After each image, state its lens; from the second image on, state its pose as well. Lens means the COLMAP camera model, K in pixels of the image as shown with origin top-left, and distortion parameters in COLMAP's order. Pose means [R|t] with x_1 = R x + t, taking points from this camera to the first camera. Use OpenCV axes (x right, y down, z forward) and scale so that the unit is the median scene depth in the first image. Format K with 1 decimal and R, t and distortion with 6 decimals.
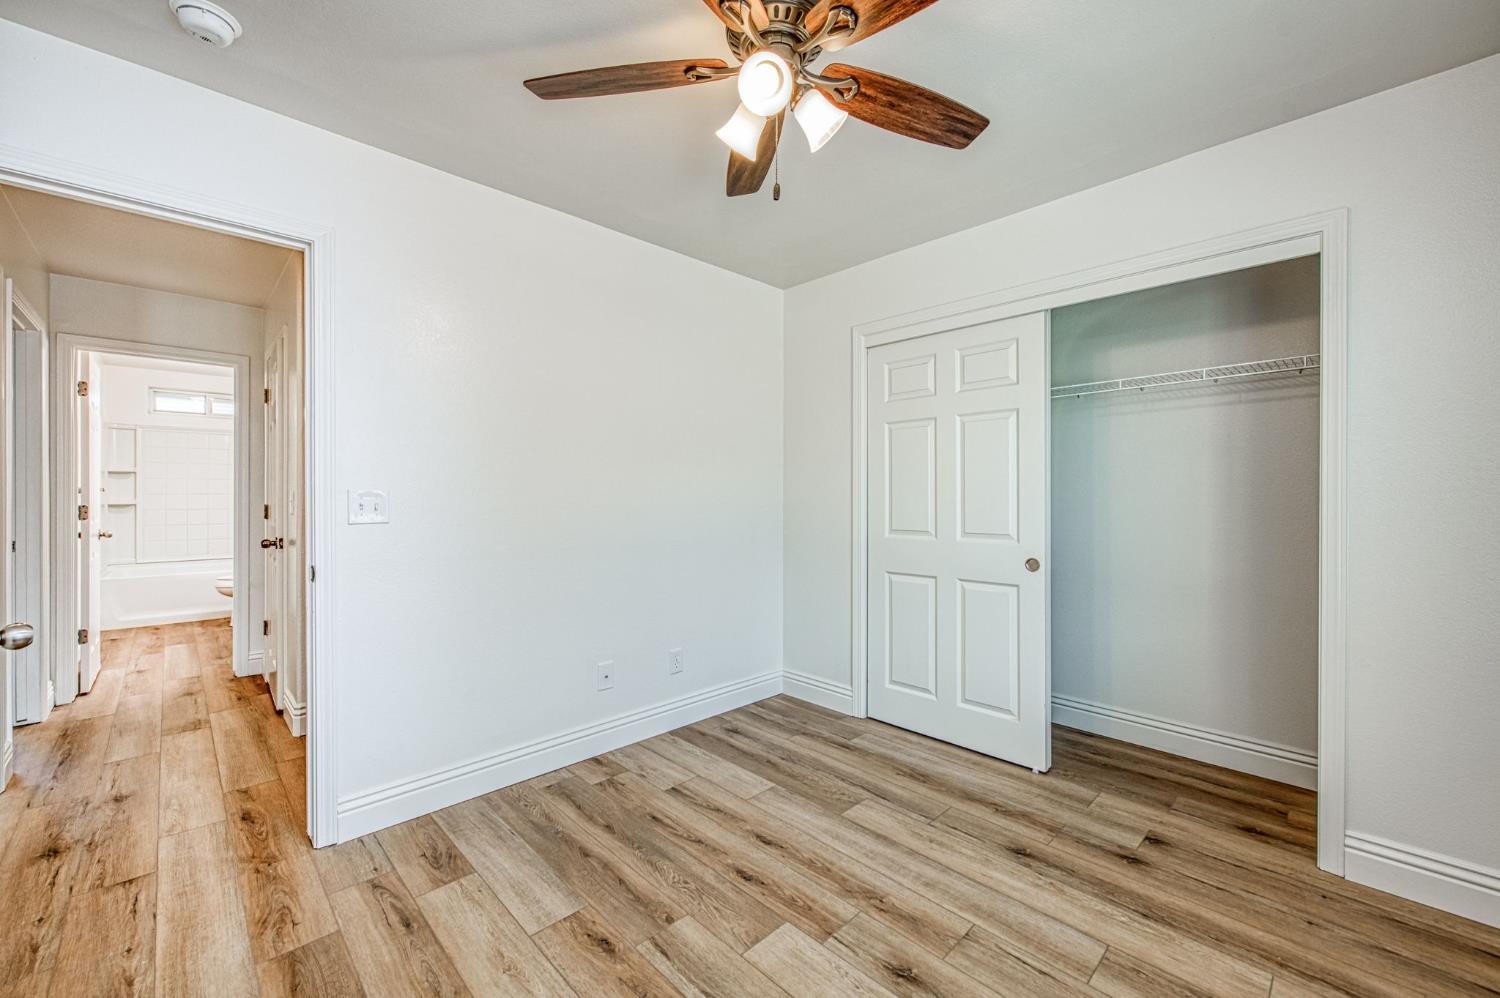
lens RADIAL K [[602.9, 0, 745.5], [0, 602.9, 504.6], [0, 0, 1]] dist [-0.000456, -0.000817]
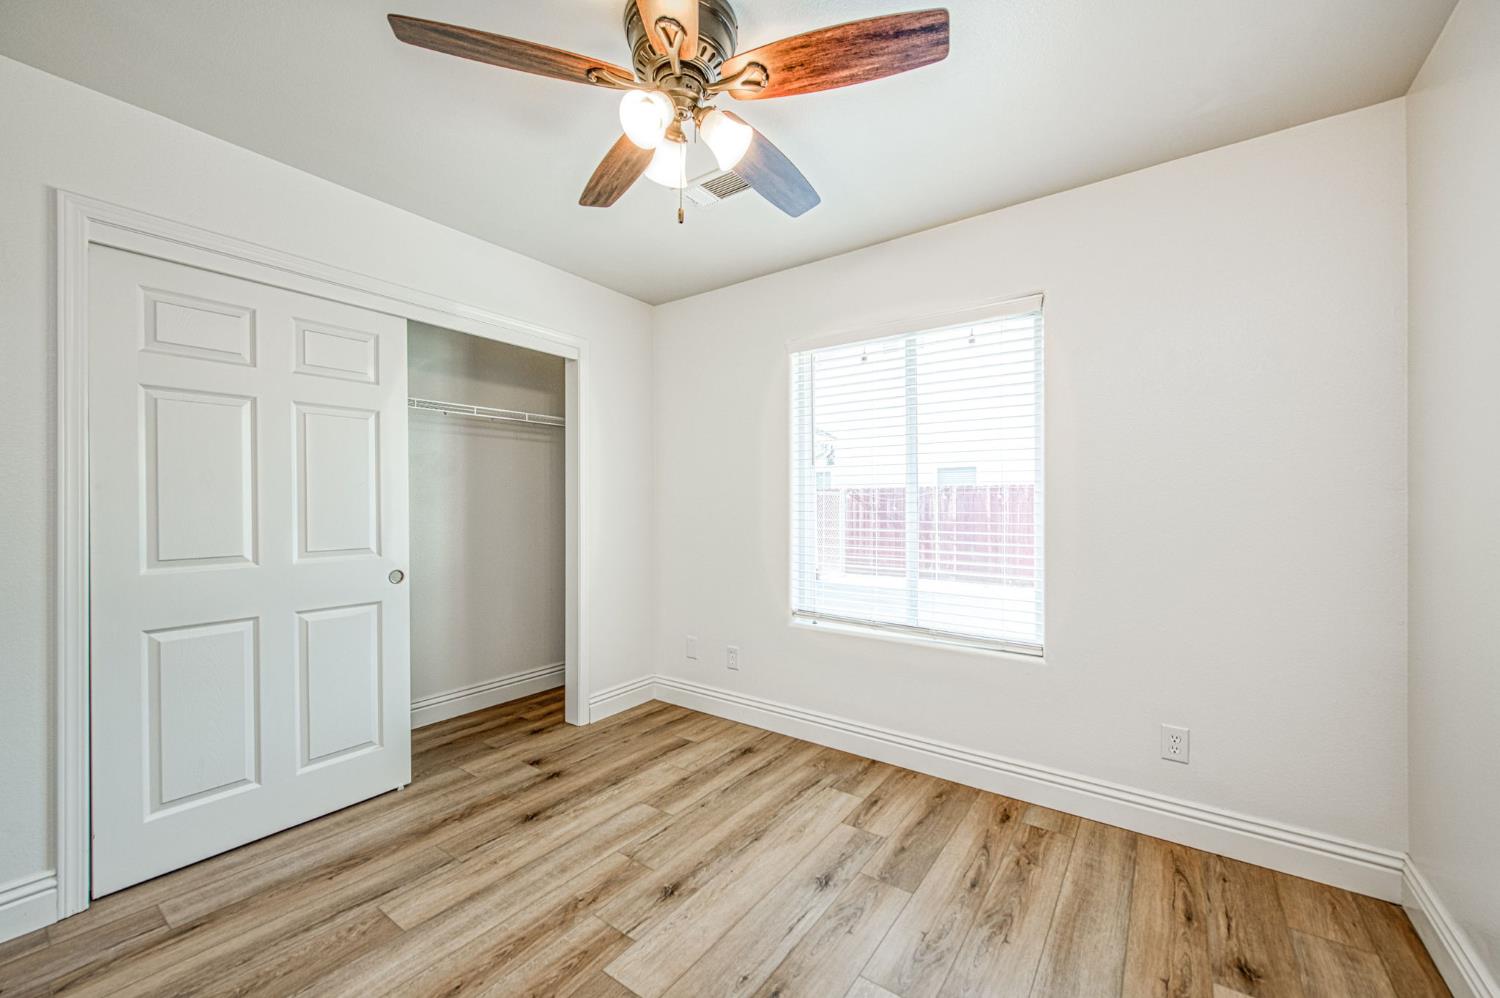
lens RADIAL K [[602.9, 0, 747.8], [0, 602.9, 506.0], [0, 0, 1]] dist [-0.000456, -0.000817]
pose [[-0.196788, -0.004508, 0.980436, -0.650853], [0.015188, 0.999855, 0.007645, -0.013582], [-0.980328, 0.016395, -0.196691, 0.712320]]
